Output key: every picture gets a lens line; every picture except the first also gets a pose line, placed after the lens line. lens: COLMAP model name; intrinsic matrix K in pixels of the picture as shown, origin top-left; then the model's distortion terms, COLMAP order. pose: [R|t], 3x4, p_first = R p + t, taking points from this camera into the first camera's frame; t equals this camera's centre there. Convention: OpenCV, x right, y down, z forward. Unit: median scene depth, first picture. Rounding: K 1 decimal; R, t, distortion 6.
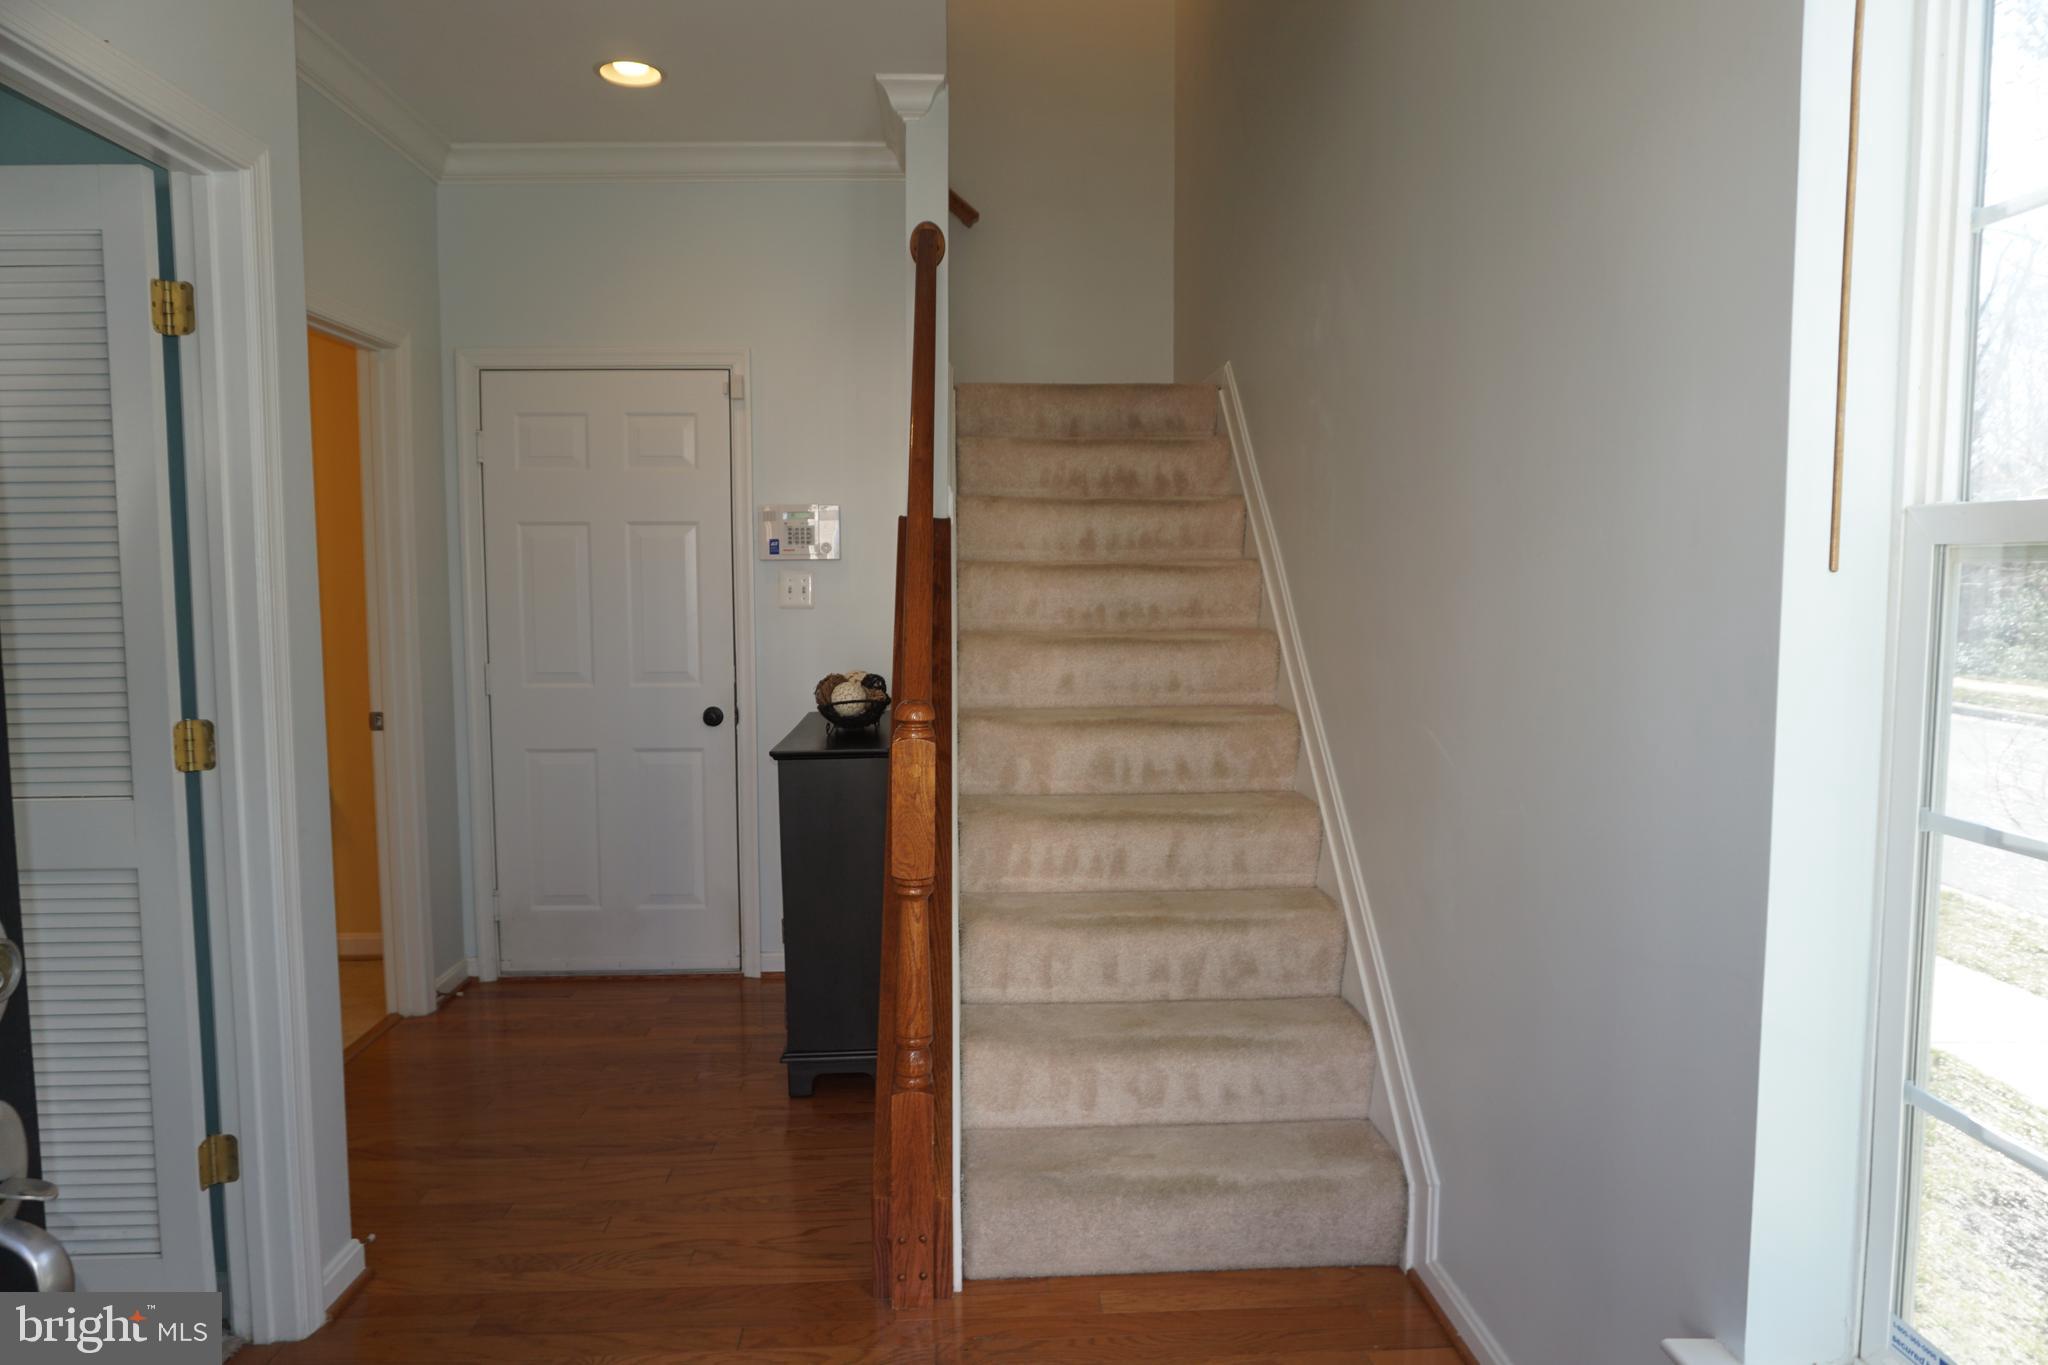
lens RADIAL K [[1370.2, 0, 1018.4], [0, 1370.2, 685.0], [0, 0, 1]] dist [-0.054352, 0.040236]
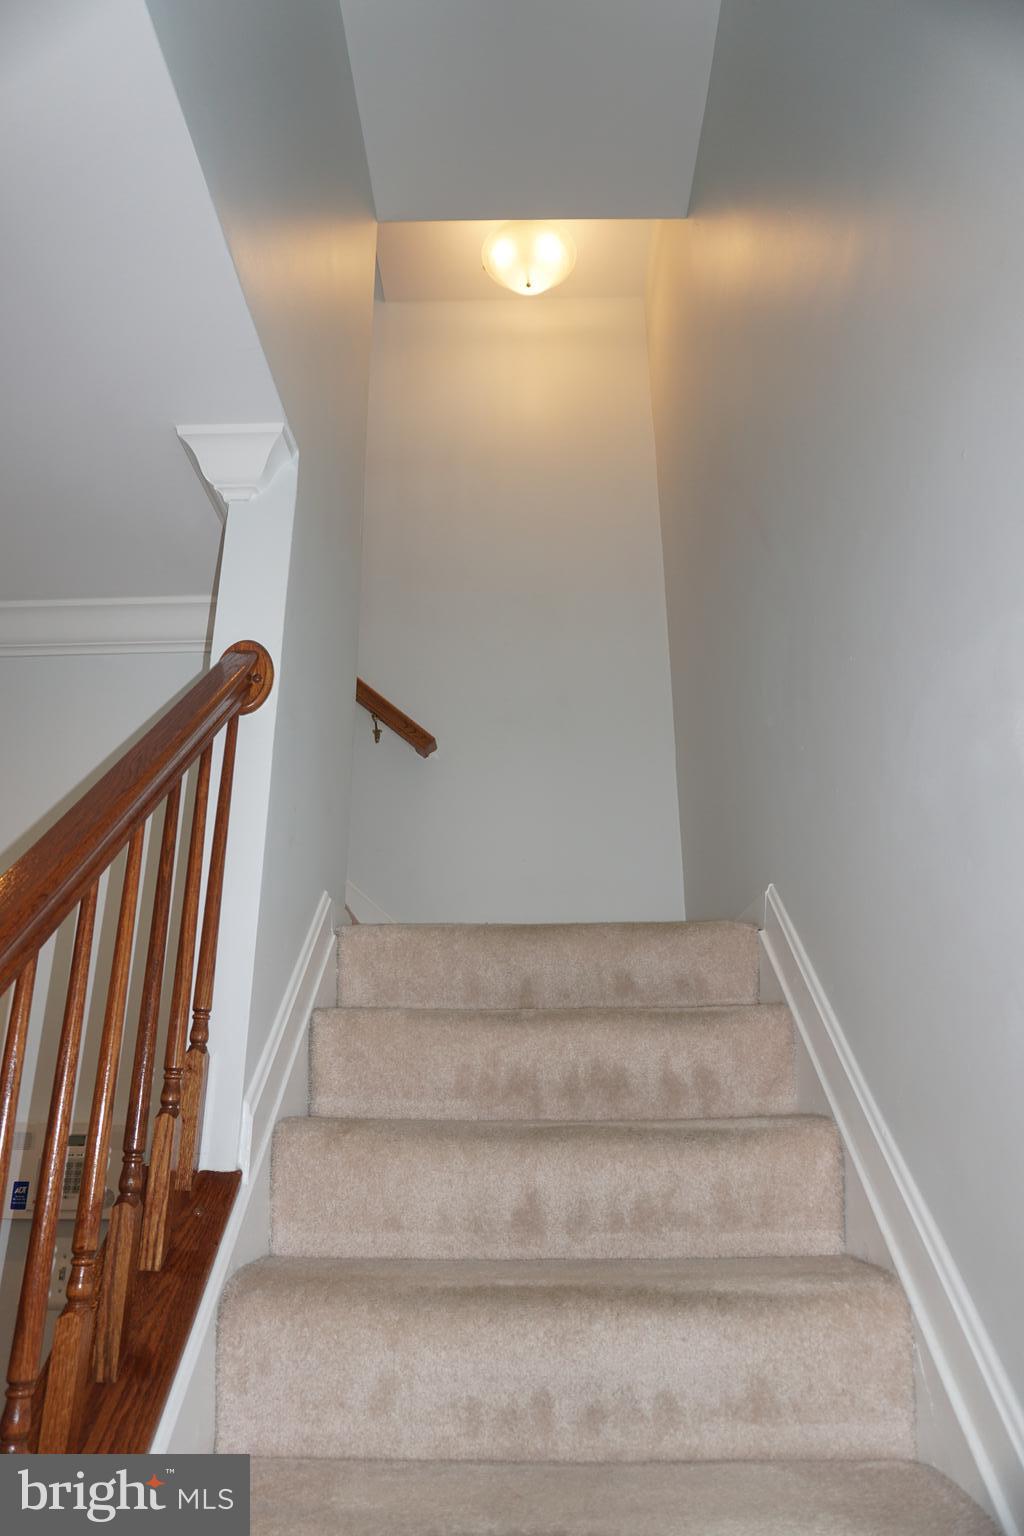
lens RADIAL K [[1027.6, 0, 506.2], [0, 1027.6, 762.0], [0, 0, 1]] dist [-0.054352, 0.040236]
pose [[0.997808, -0.021488, -0.062590, 0.067045], [-0.006418, 0.909931, -0.414709, -0.097705], [0.065864, 0.414202, 0.907799, 0.571560]]
